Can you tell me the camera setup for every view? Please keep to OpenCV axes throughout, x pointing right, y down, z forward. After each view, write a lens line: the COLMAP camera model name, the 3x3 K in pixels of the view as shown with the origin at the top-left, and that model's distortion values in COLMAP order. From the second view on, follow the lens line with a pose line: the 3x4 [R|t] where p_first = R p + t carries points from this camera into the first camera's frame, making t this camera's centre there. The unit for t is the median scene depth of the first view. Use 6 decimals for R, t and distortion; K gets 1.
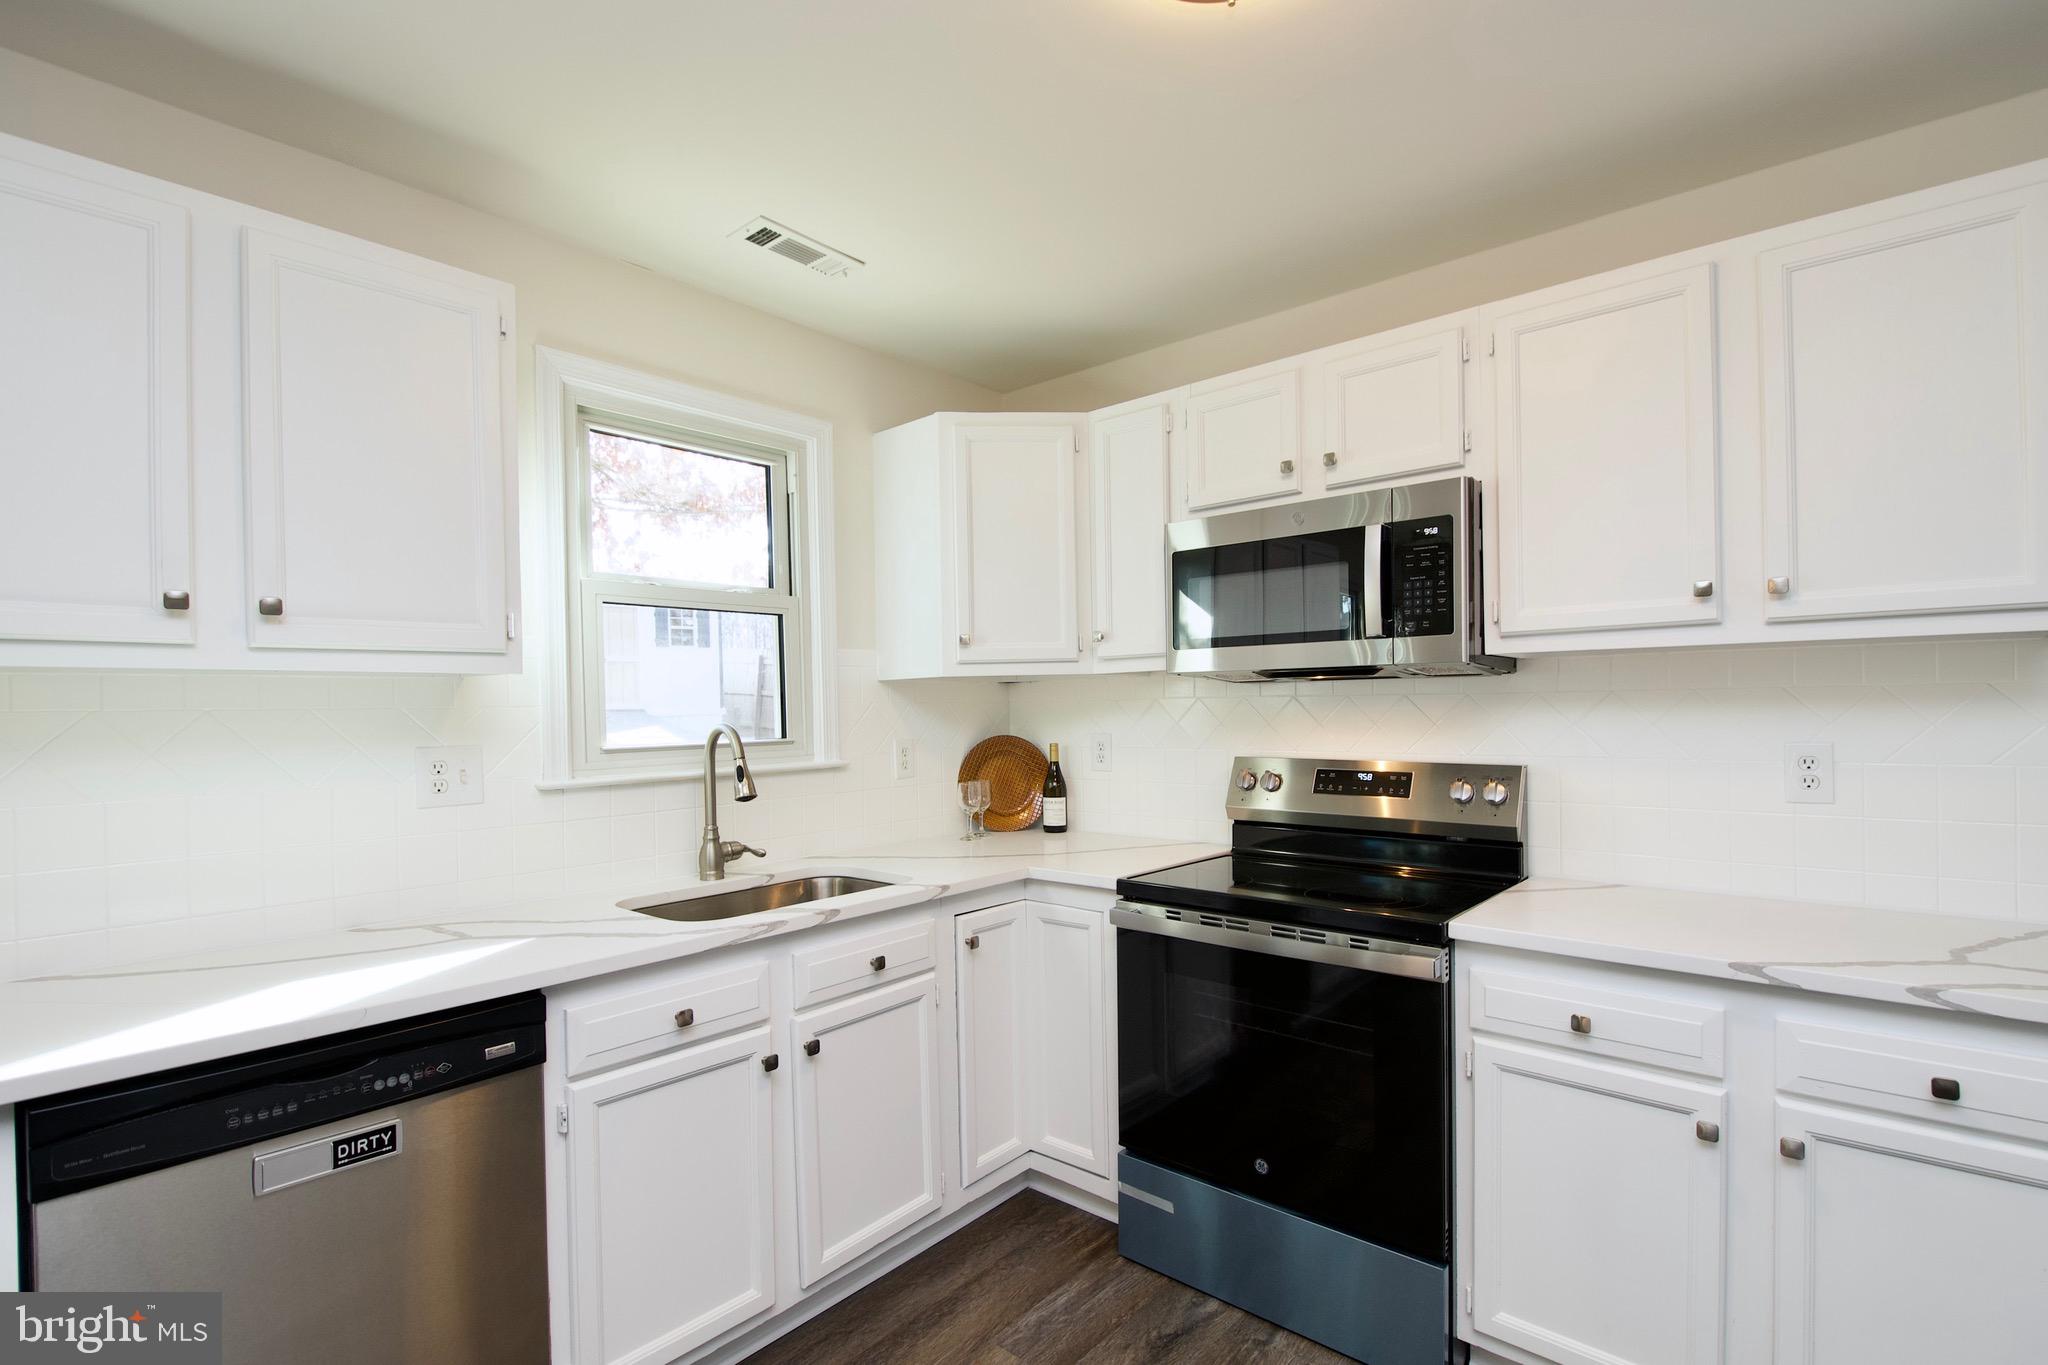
lens RADIAL K [[952.1, 0, 1032.3], [0, 952.1, 711.0], [0, 0, 1]] dist [0.012889, -0.014731]
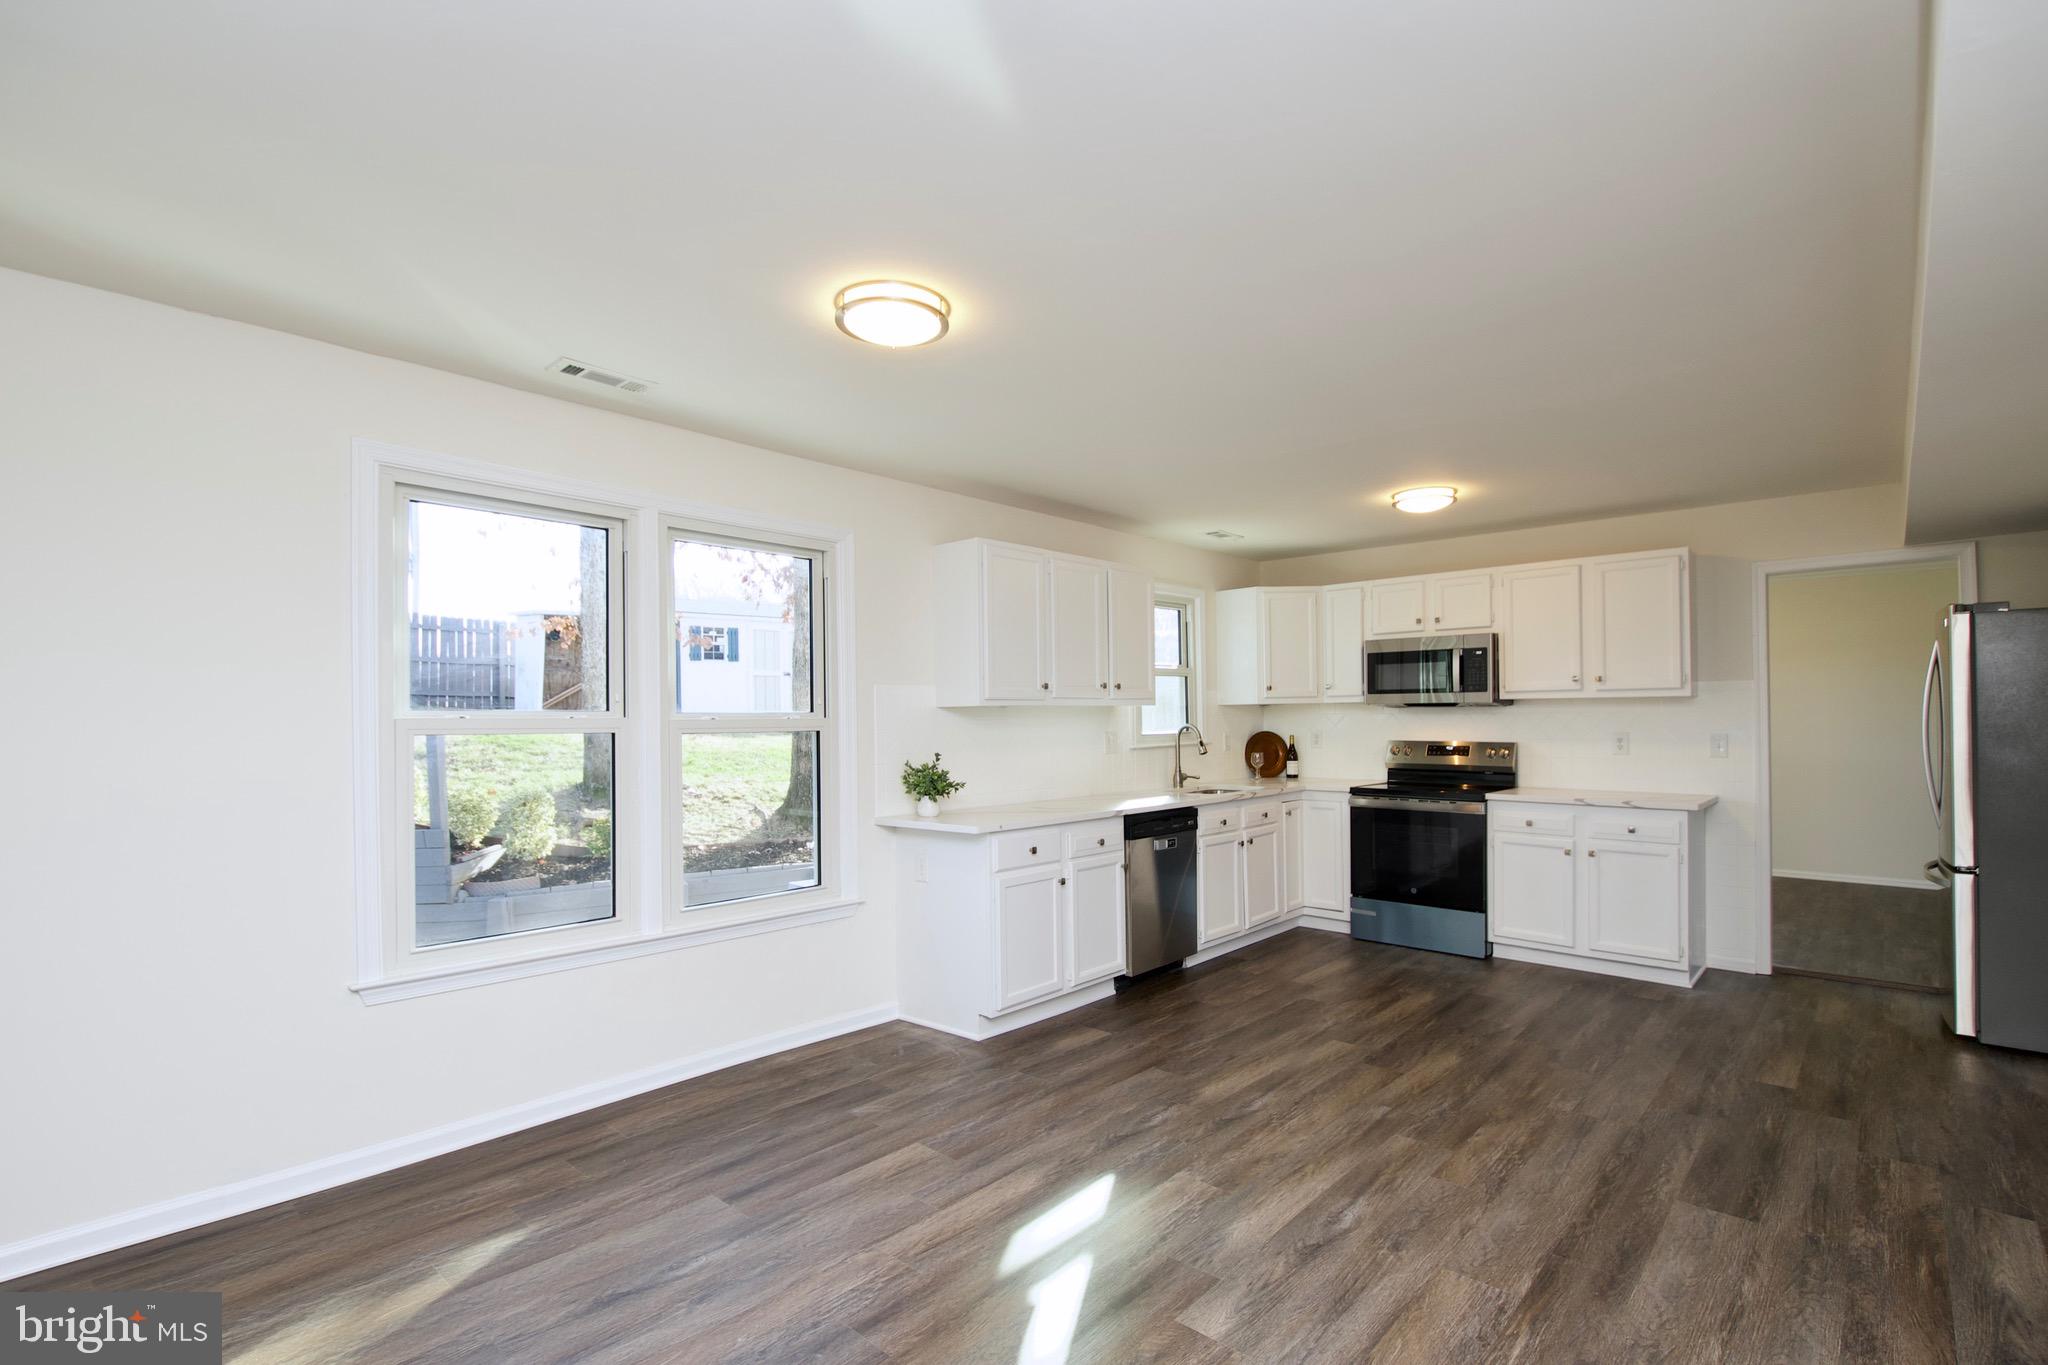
lens RADIAL K [[989.8, 0, 1016.9], [0, 989.8, 713.8], [0, 0, 1]] dist [0.018859, -0.020186]
pose [[0.999679, 0.005604, -0.024728, -0.721470], [-0.005769, 0.999962, -0.006602, 0.006574], [0.024690, 0.006743, 0.999672, -1.621069]]
